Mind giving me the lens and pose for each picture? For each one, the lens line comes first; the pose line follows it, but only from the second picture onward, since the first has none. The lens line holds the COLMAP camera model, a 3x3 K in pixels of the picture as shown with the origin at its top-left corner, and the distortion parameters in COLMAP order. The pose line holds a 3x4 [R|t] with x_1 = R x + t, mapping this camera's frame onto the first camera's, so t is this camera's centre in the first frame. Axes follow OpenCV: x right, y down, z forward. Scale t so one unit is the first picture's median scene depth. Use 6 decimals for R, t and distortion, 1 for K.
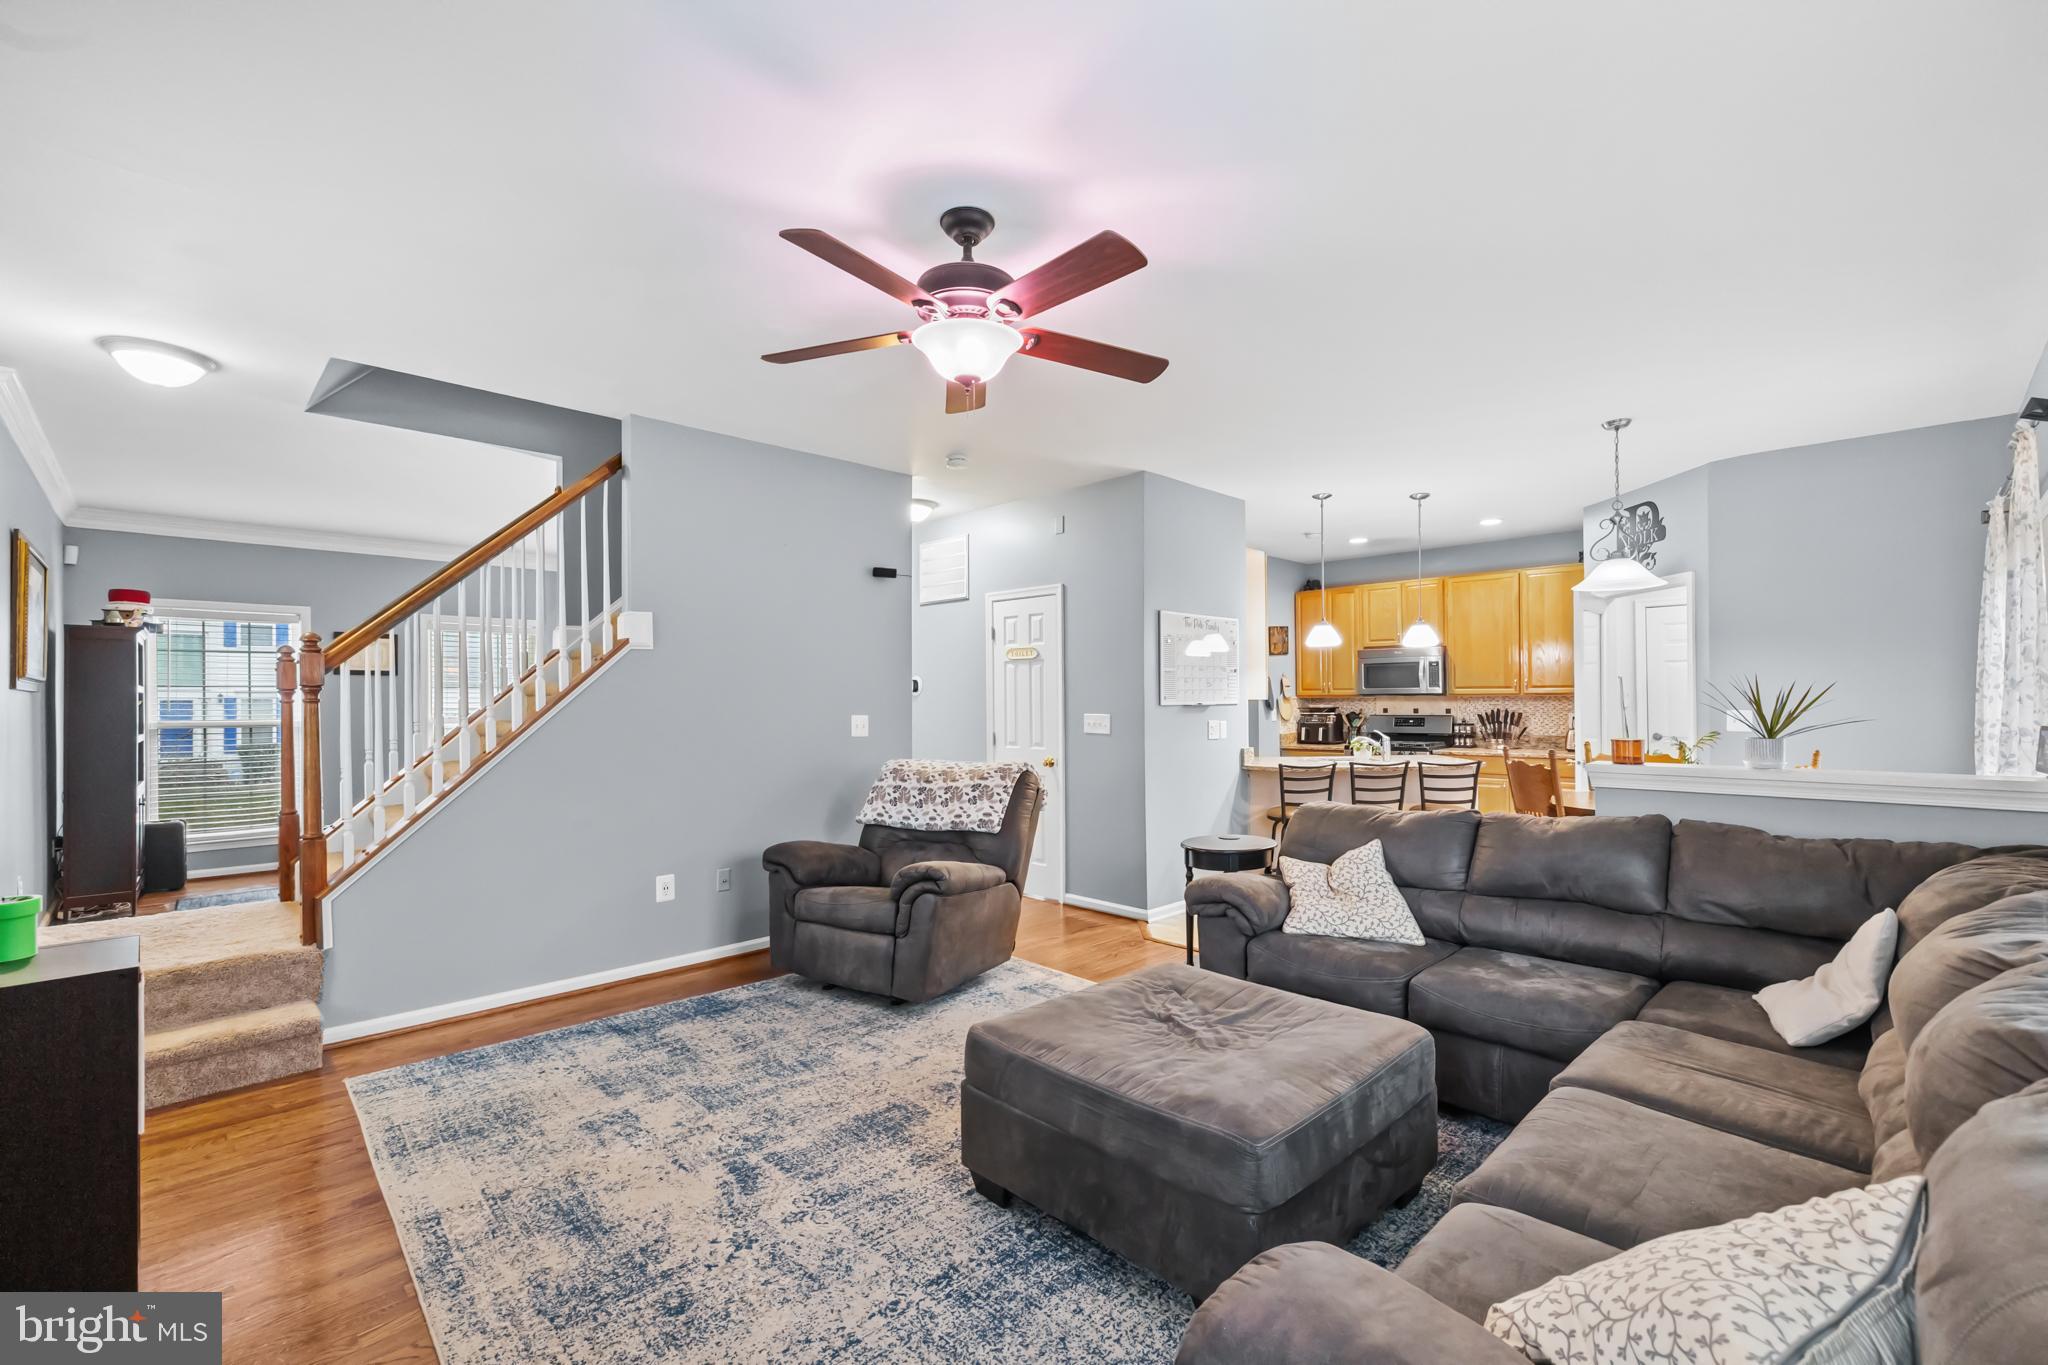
lens RADIAL K [[867.1, 0, 1020.5], [0, 867.1, 698.1], [0, 0, 1]] dist [-0.001025, 0.000434]
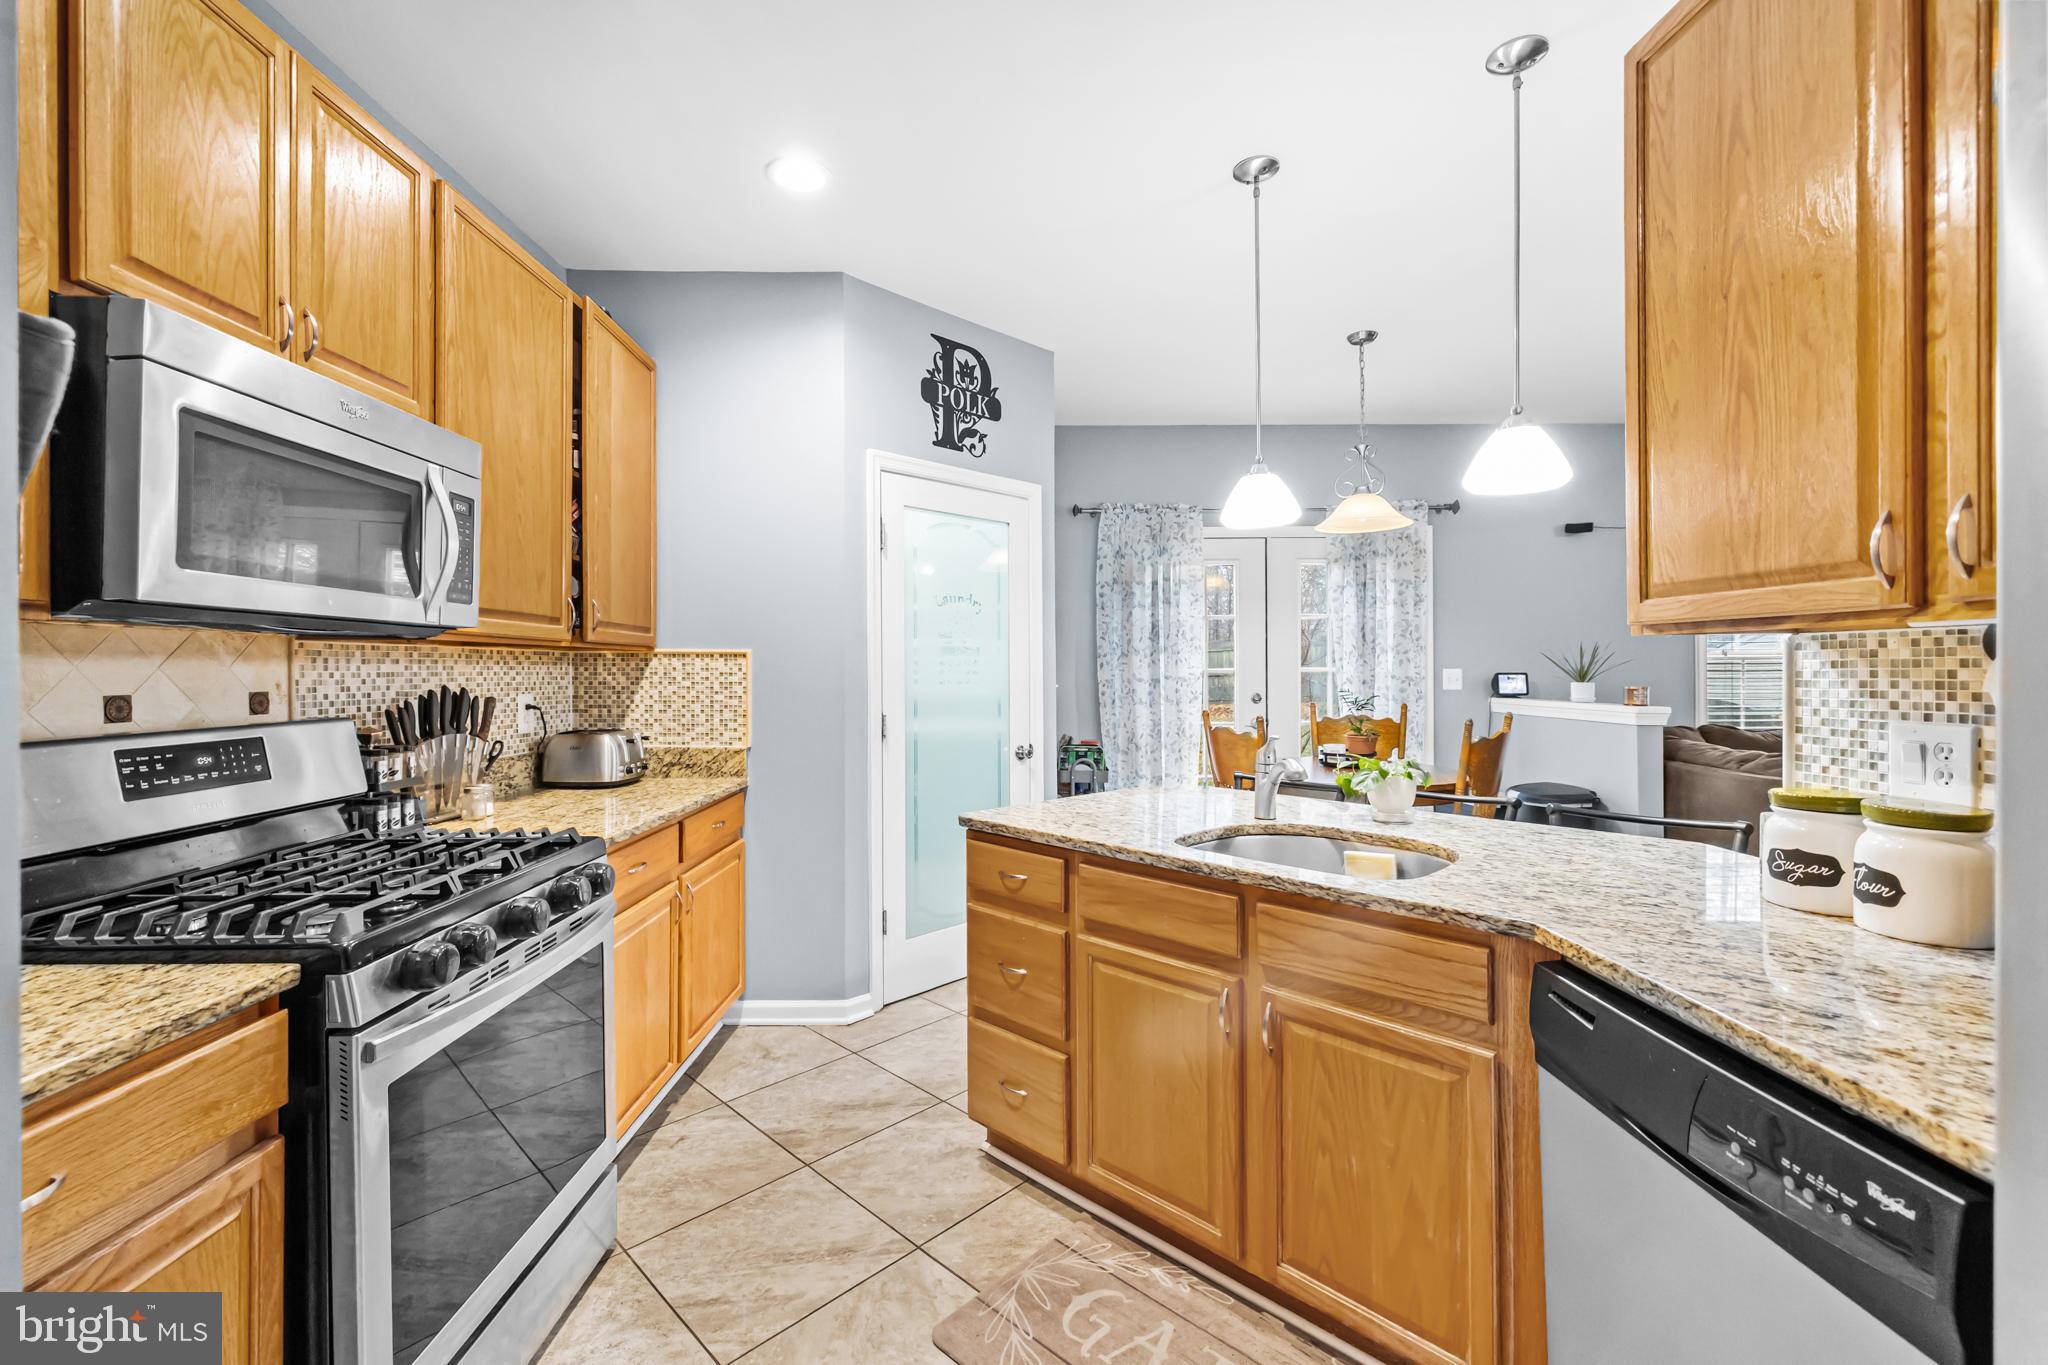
lens RADIAL K [[866.6, 0, 1021.6], [0, 866.6, 670.6], [0, 0, 1]] dist [-0.000027, -0.000265]
pose [[-0.721912, 0.008486, 0.691933, 0.421666], [0.007525, 0.999962, -0.004413, 0.020097], [-0.691944, 0.002021, -0.721948, 2.320267]]
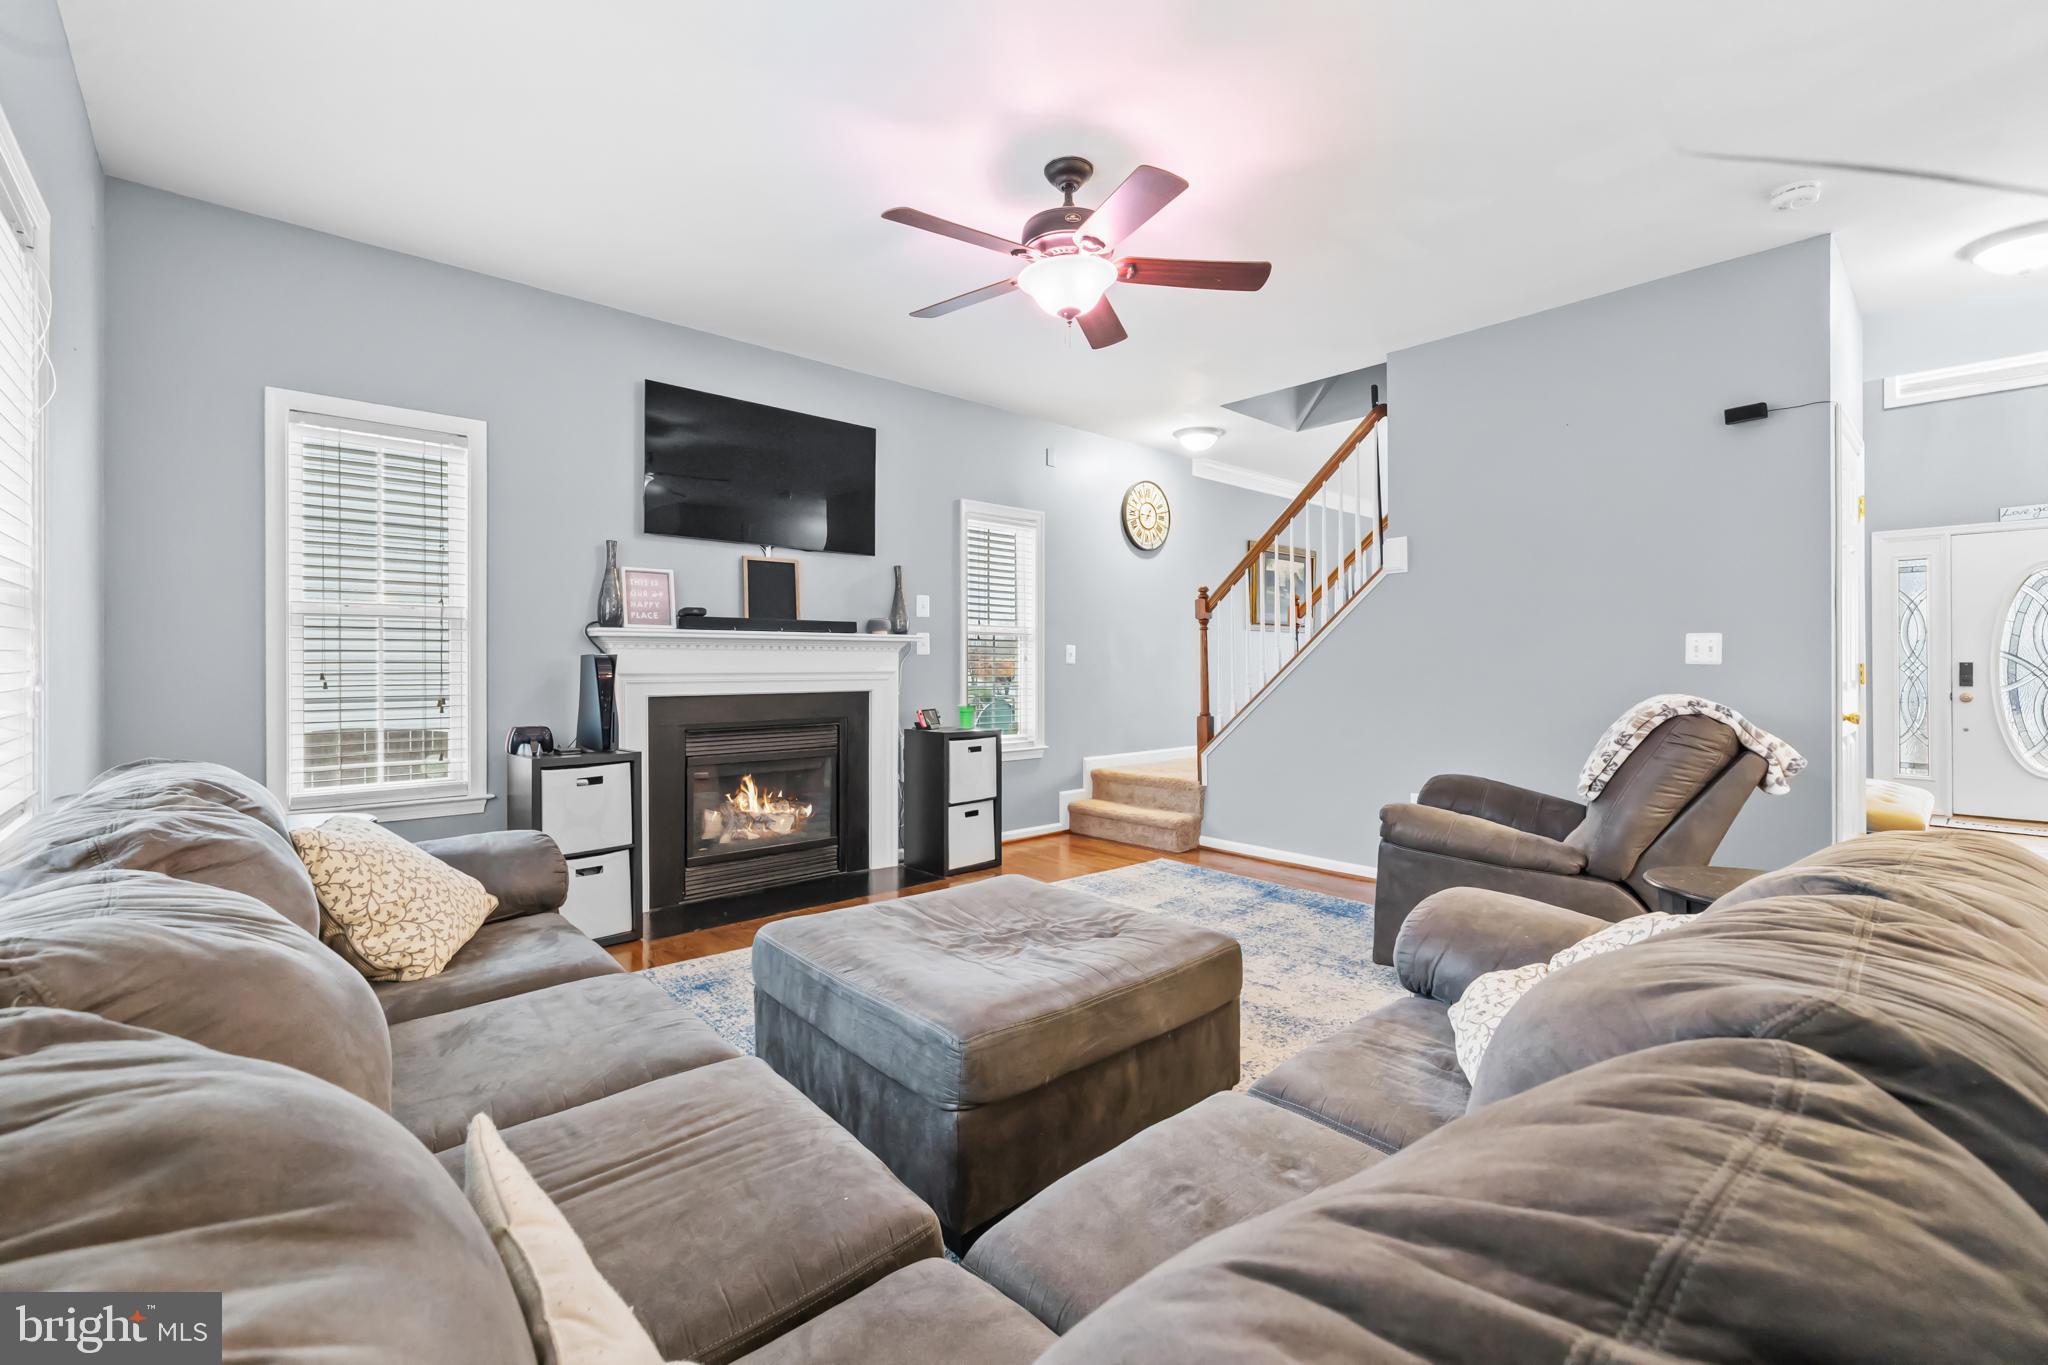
lens RADIAL K [[882.4, 0, 1050.0], [0, 882.4, 660.5], [0, 0, 1]] dist [0.000992, -0.000002]
pose [[-0.028152, 0.001508, -0.999603, 0.766372], [0.004060, 0.999991, 0.001394, 0.055076], [0.999595, -0.004019, -0.028158, 0.720427]]
